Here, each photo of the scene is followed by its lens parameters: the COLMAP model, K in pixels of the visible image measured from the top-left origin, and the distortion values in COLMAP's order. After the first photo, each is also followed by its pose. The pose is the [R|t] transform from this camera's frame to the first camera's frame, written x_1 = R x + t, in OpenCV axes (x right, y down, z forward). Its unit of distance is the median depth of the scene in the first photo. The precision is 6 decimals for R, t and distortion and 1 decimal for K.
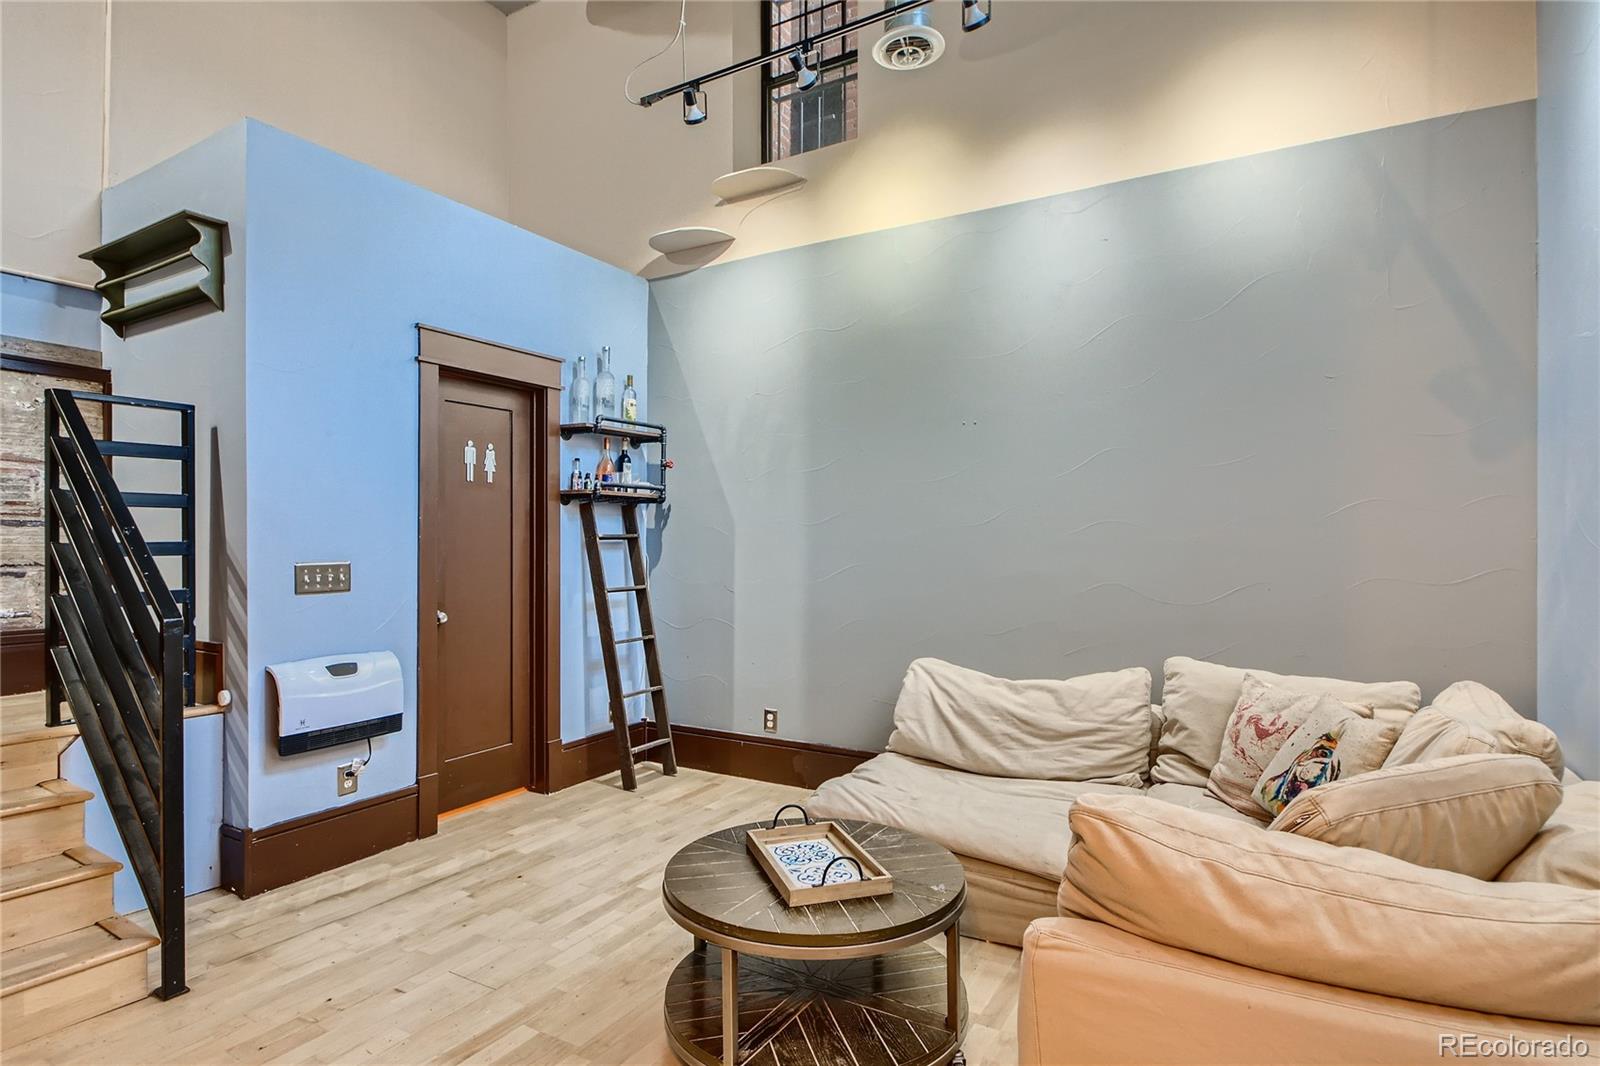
lens RADIAL K [[836.1, 0, 794.5], [0, 836.1, 541.5], [0, 0, 1]] dist [0.020940, -0.013712]
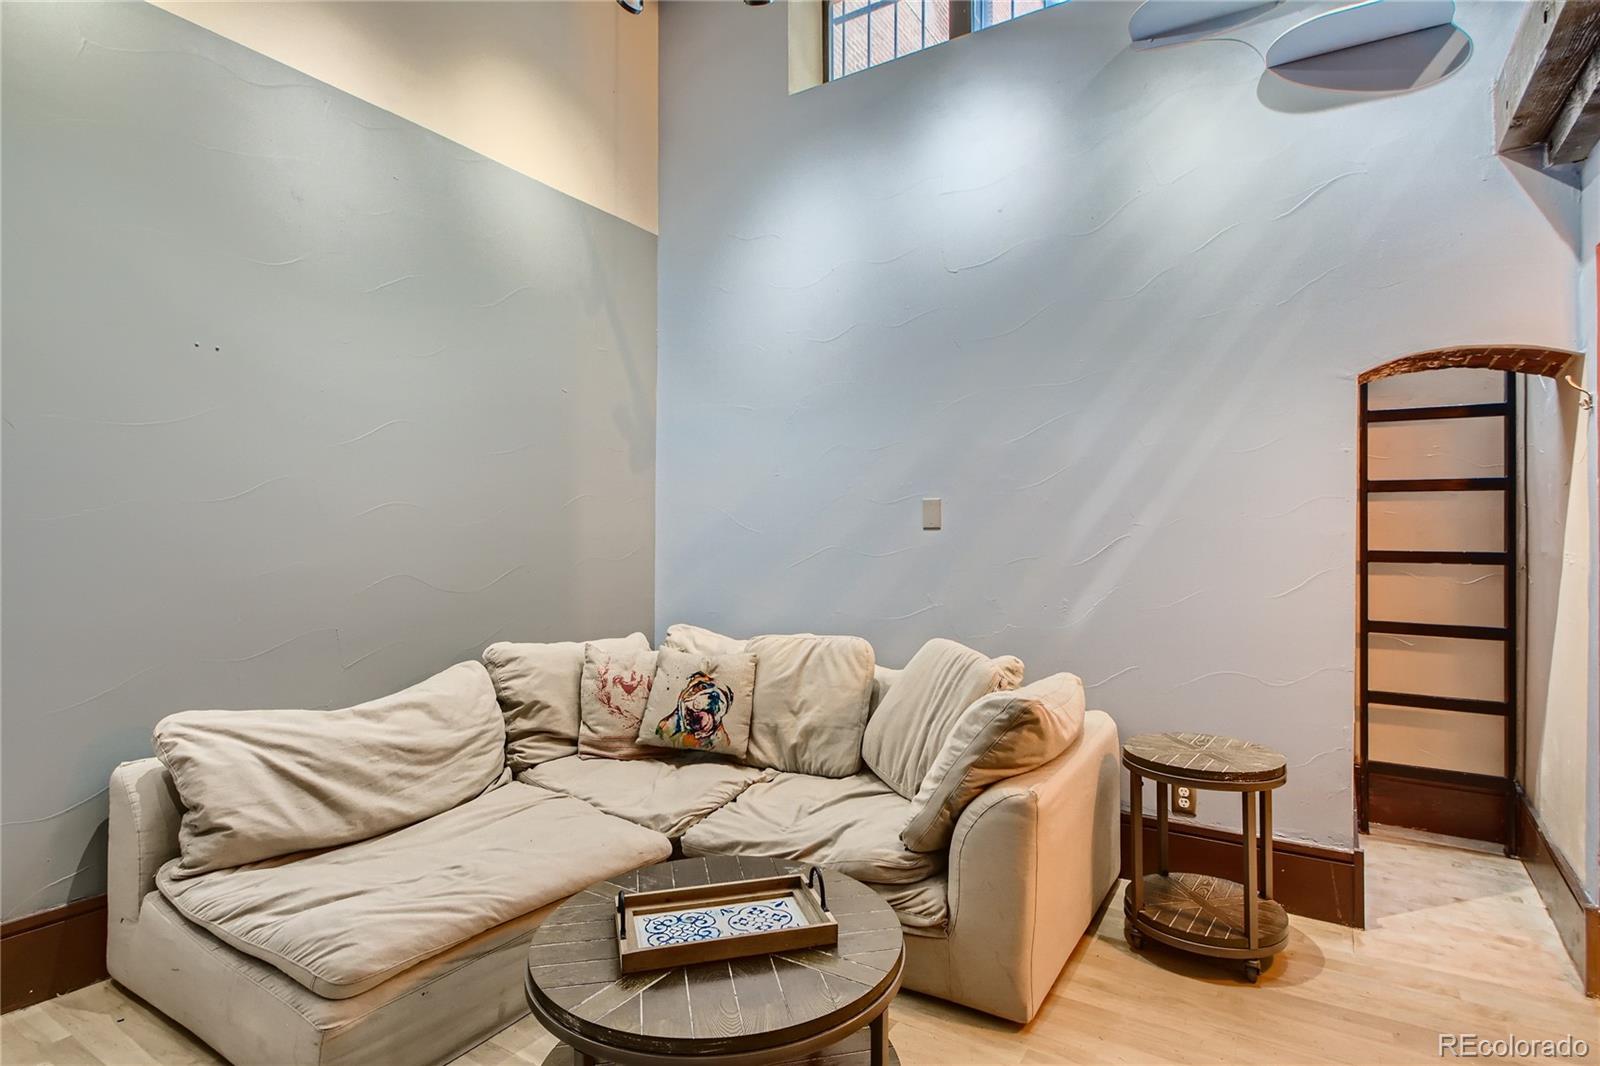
lens RADIAL K [[836.1, 0, 798.7], [0, 836.1, 529.3], [0, 0, 1]] dist [0.020940, -0.013712]
pose [[0.024261, 0.004944, 0.999693, -0.541379], [-0.004055, 0.999980, -0.004847, 0.005115], [-0.999697, -0.003936, 0.024280, 0.629073]]
